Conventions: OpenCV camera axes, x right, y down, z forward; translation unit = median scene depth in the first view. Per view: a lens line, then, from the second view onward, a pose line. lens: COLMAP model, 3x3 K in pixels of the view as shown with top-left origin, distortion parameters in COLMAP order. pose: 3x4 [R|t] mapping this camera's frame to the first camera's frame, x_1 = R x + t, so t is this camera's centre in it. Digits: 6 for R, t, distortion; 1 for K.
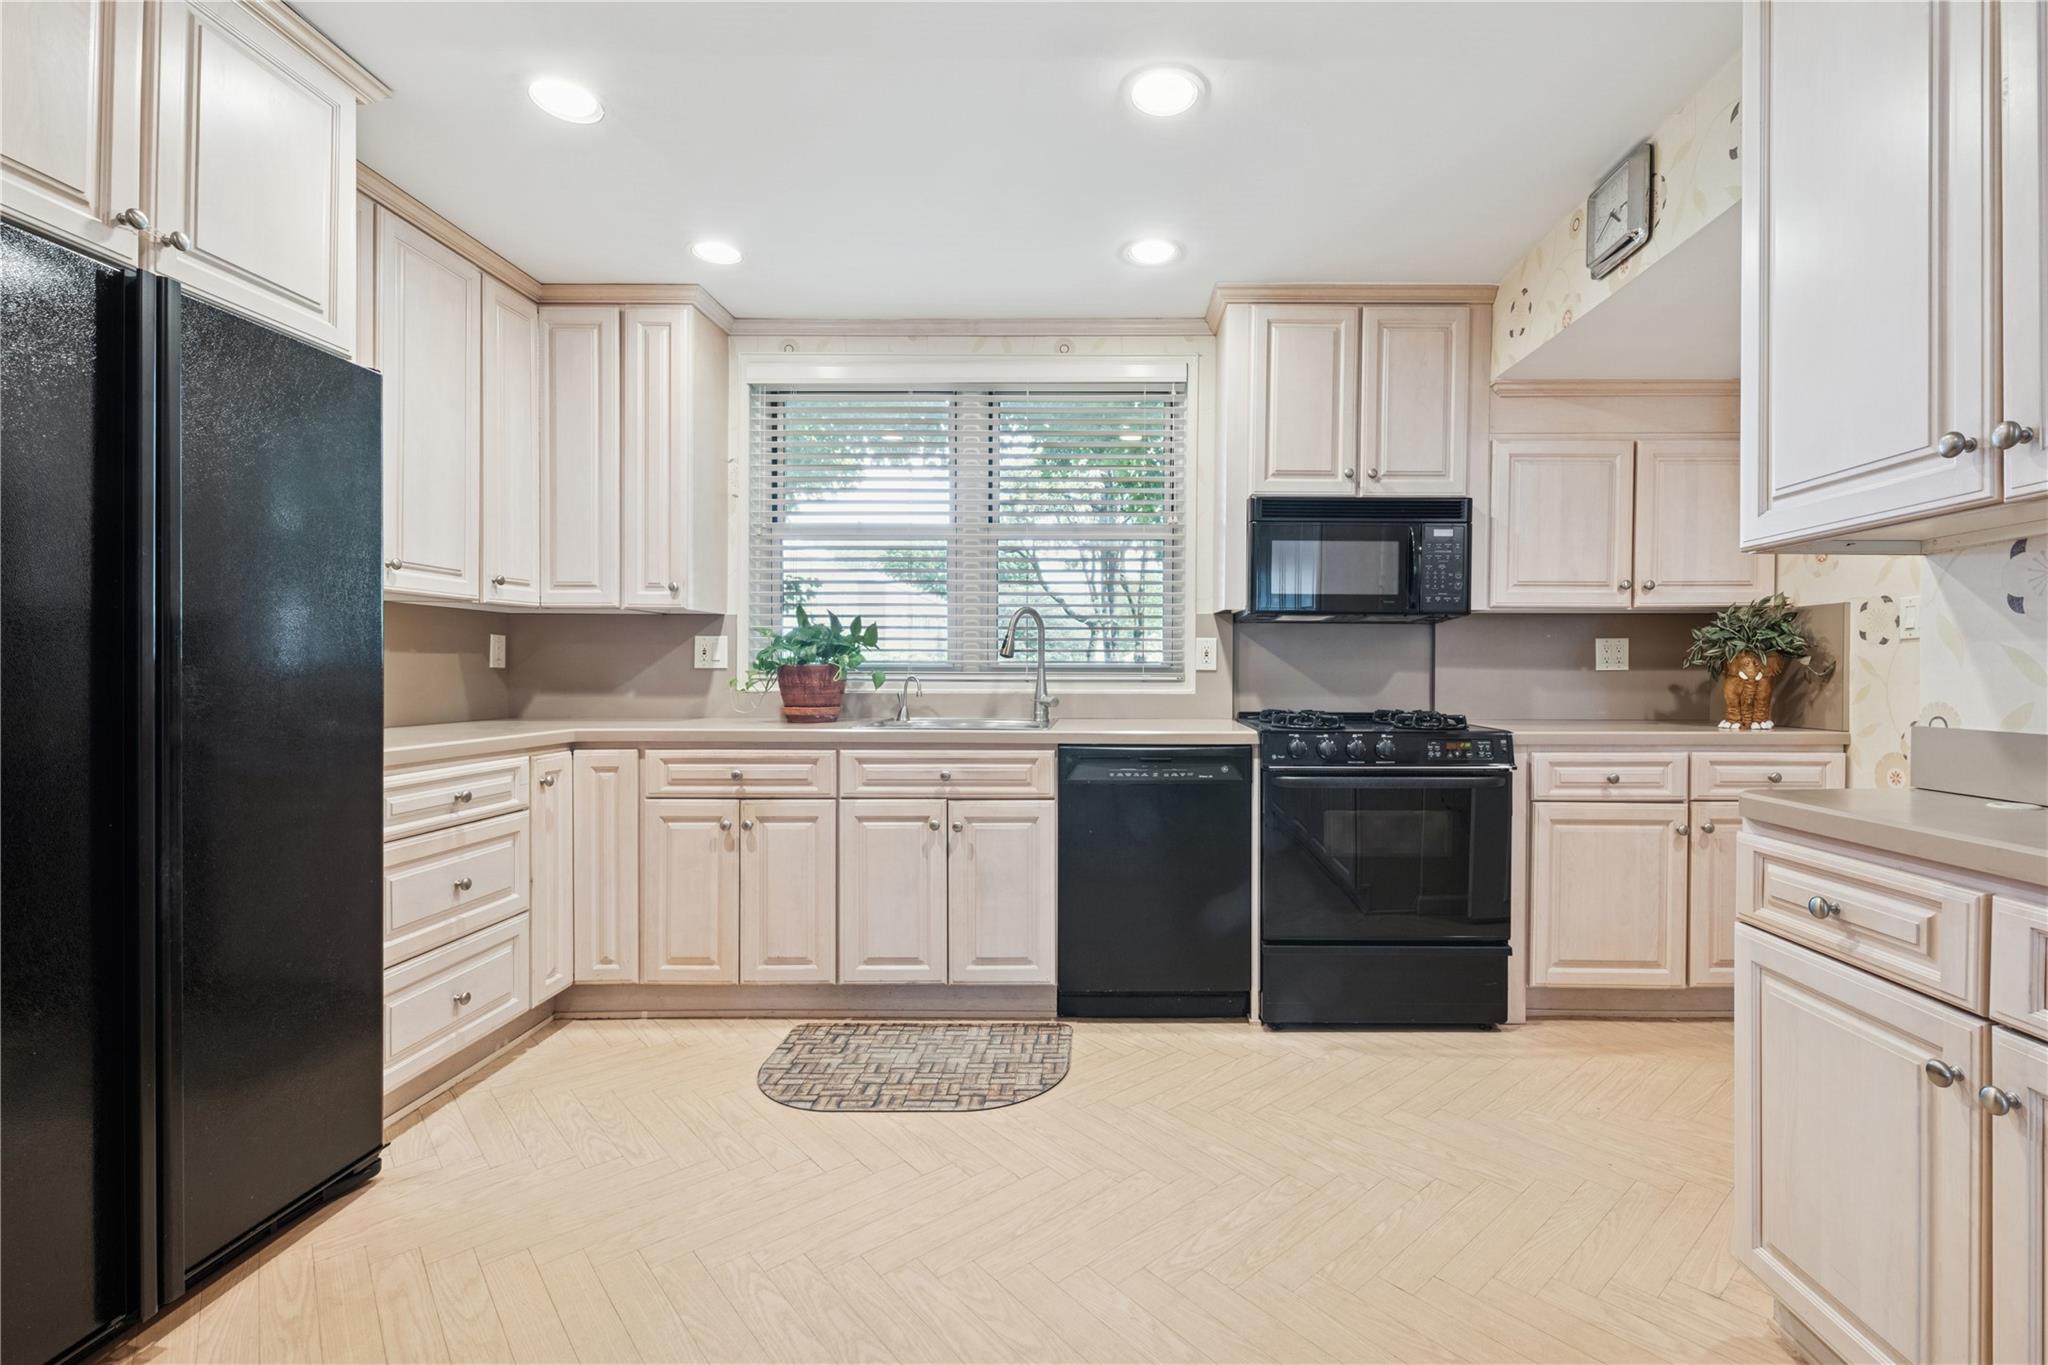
lens RADIAL K [[890.0, 0, 1058.8], [0, 890.0, 676.6], [0, 0, 1]] dist [0.015781, -0.012105]
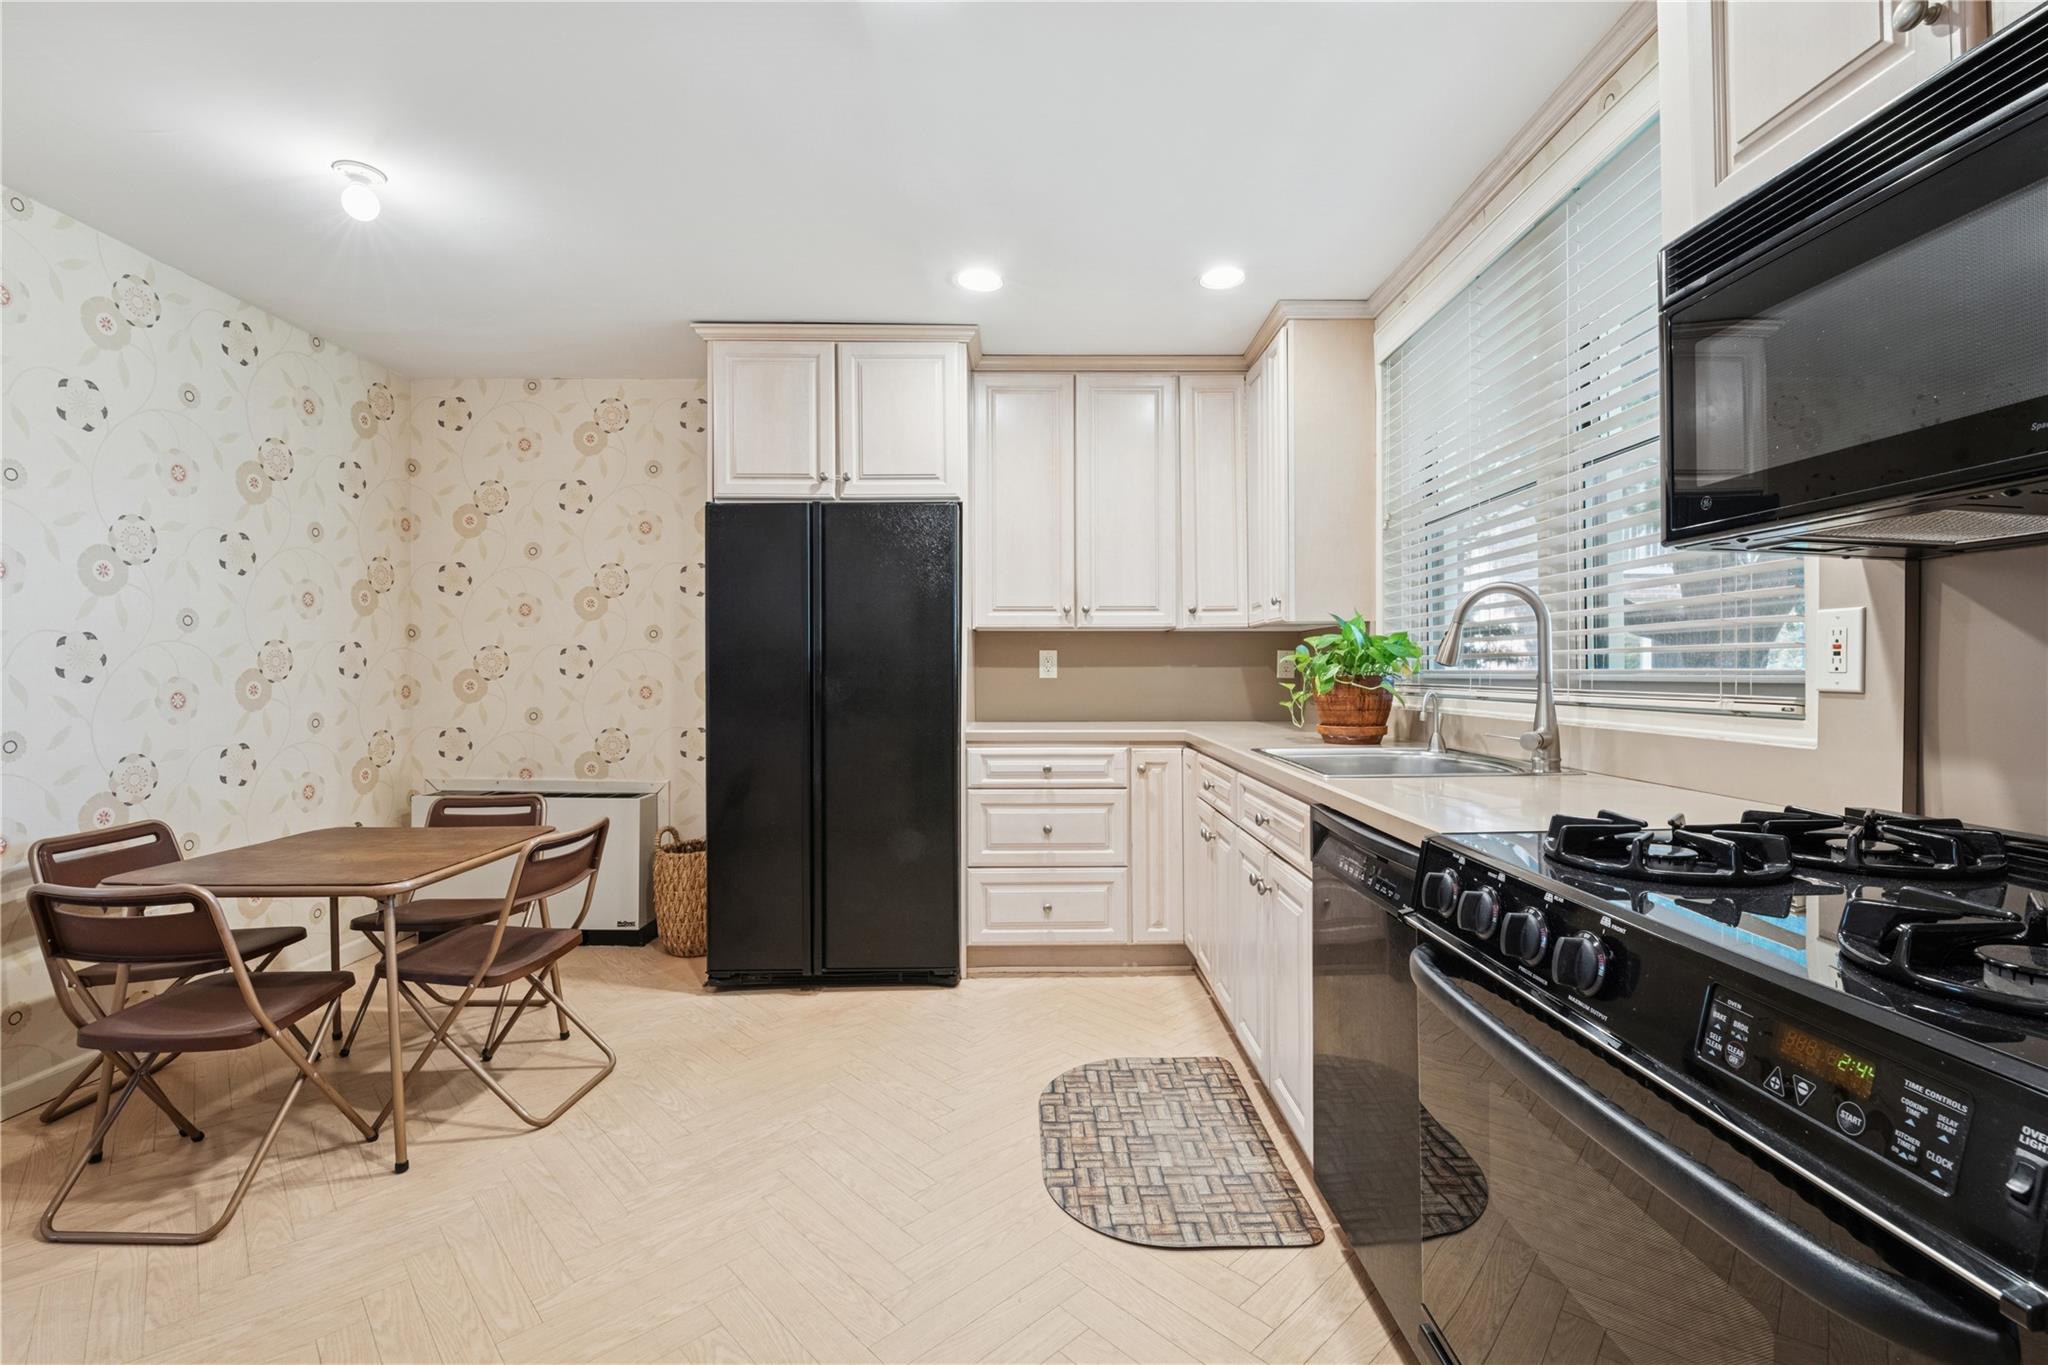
lens RADIAL K [[841.4, 0, 1021.3], [0, 841.4, 664.8], [0, 0, 1]] dist [0.001365, 0.000026]
pose [[0.080649, -0.010687, -0.996685, 0.601336], [0.004395, 0.999937, -0.010366, -0.018355], [0.996733, -0.003544, 0.080691, 0.735291]]
